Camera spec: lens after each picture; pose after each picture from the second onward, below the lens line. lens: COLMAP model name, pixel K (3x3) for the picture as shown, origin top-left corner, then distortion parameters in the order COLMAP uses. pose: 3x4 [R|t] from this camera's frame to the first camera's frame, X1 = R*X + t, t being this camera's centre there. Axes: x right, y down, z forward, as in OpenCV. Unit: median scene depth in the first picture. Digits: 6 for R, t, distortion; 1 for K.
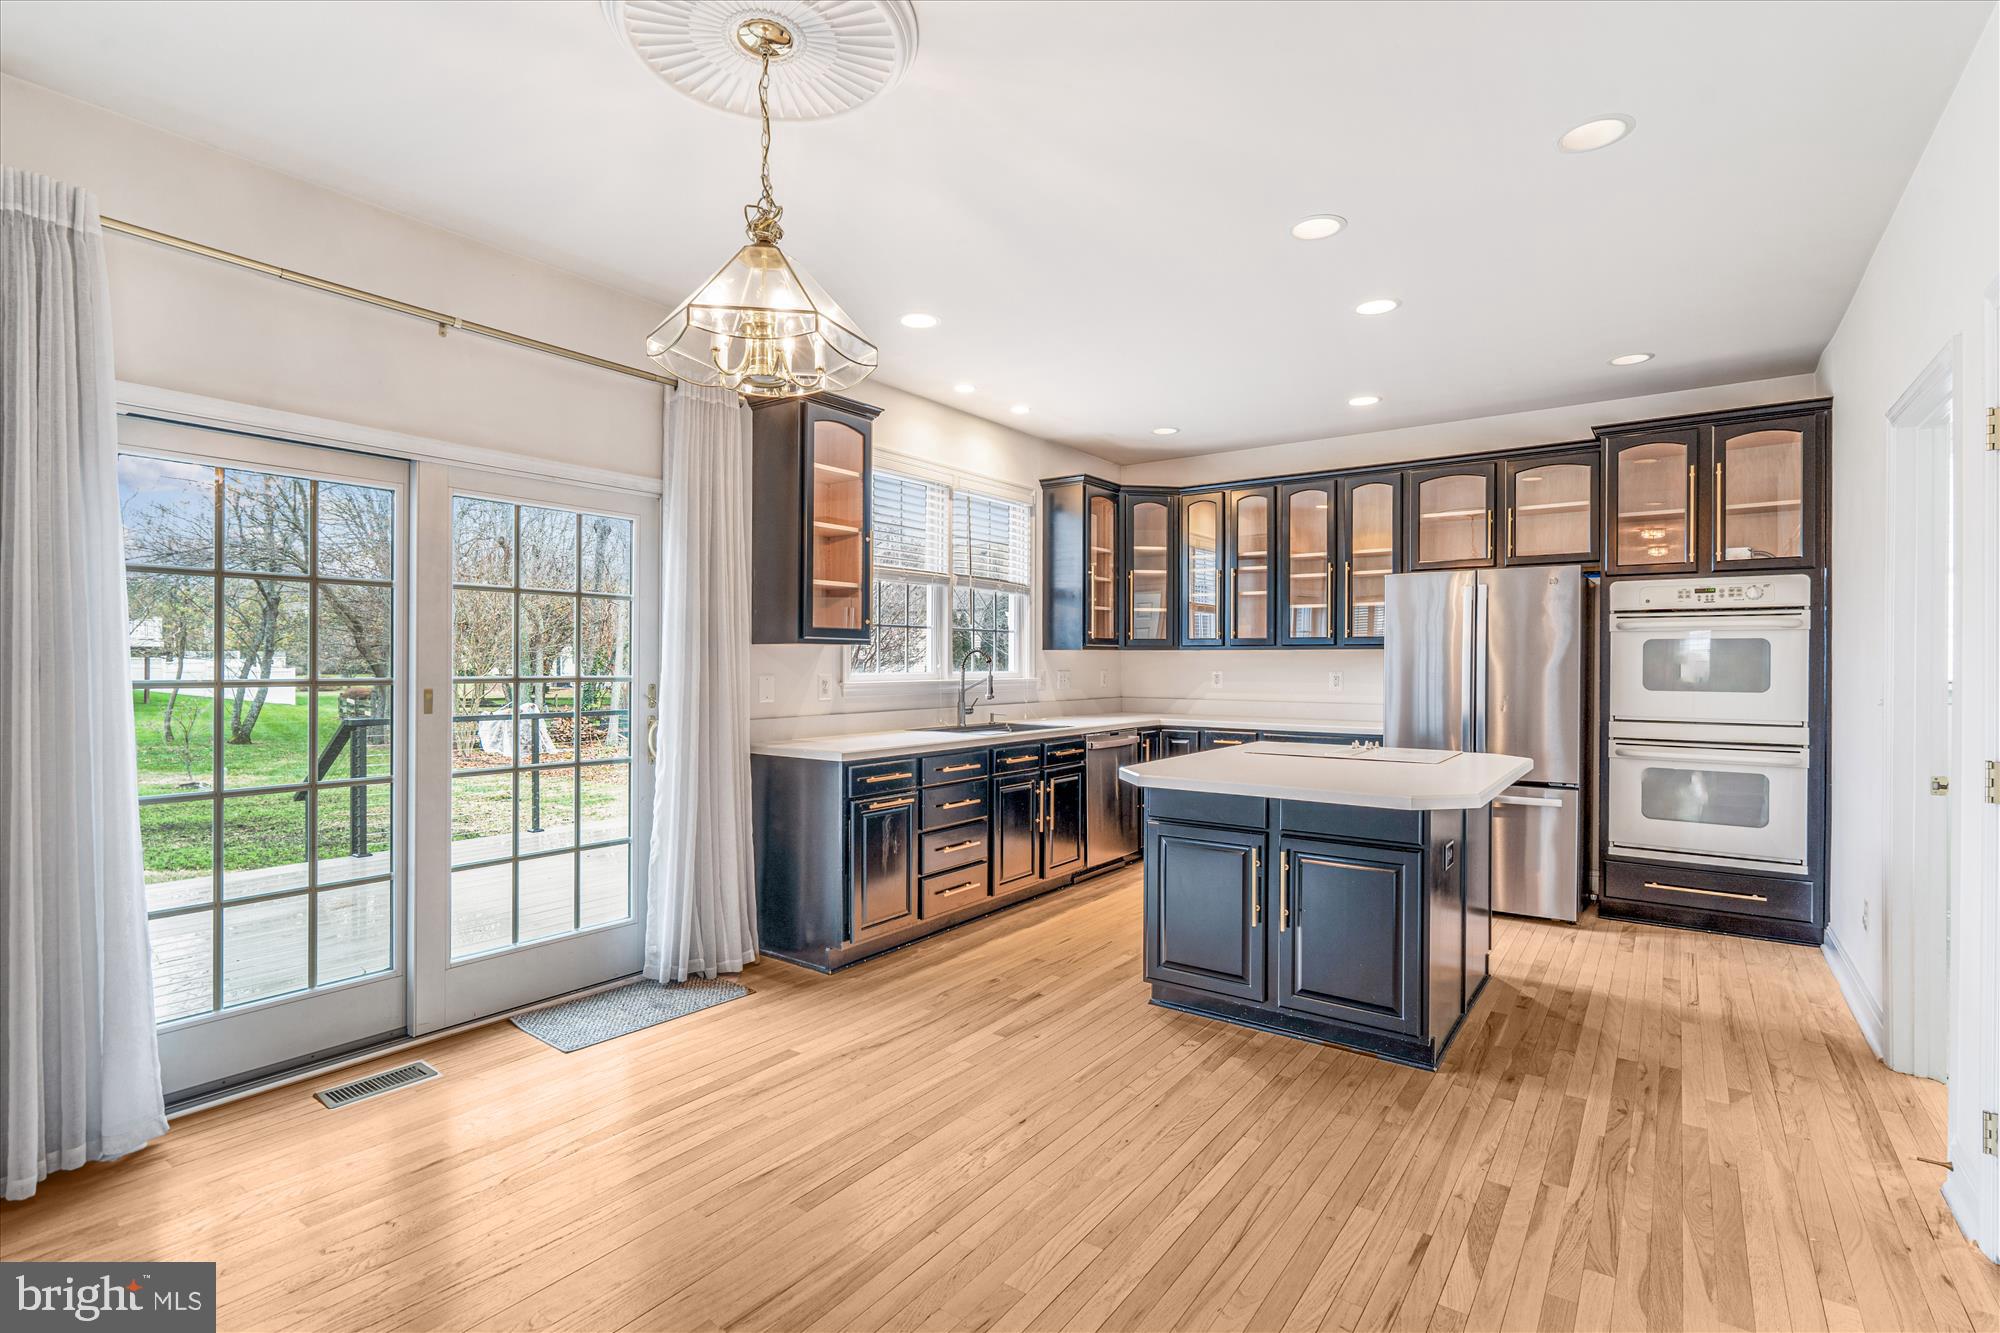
lens RADIAL K [[933.7, 0, 1000.0], [0, 933.7, 666.5], [0, 0, 1]] dist [0.004508, -0.000029]
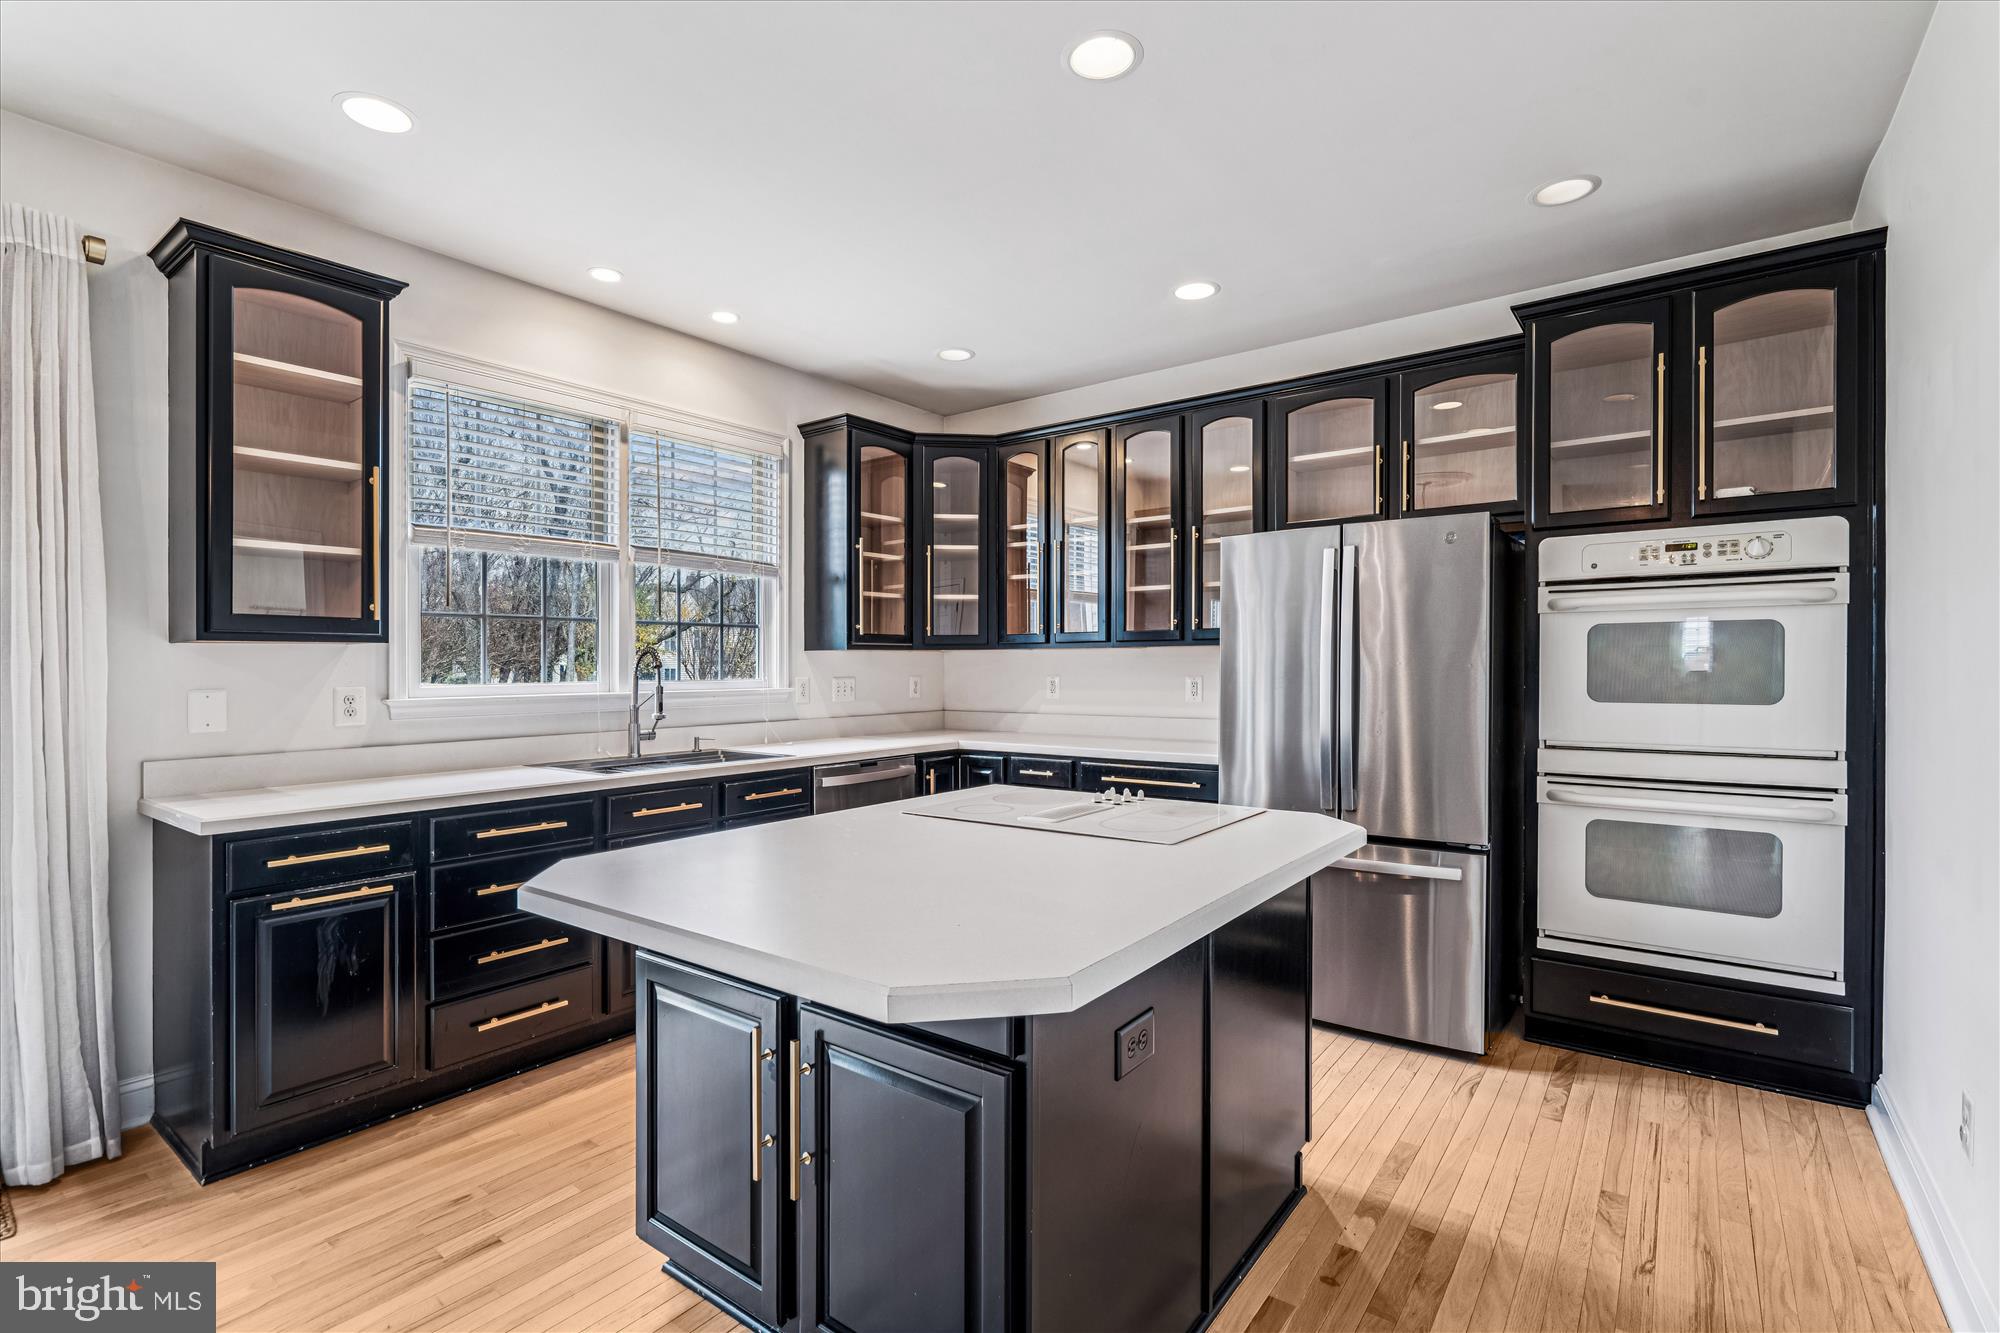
lens RADIAL K [[910.3, 0, 992.8], [0, 910.3, 679.7], [0, 0, 1]] dist [-0.001989, 0.000540]
pose [[0.999623, -0.007923, -0.026285, 0.287040], [0.008142, 0.999933, 0.008232, 0.001221], [0.026218, -0.008443, 0.999621, 0.351079]]
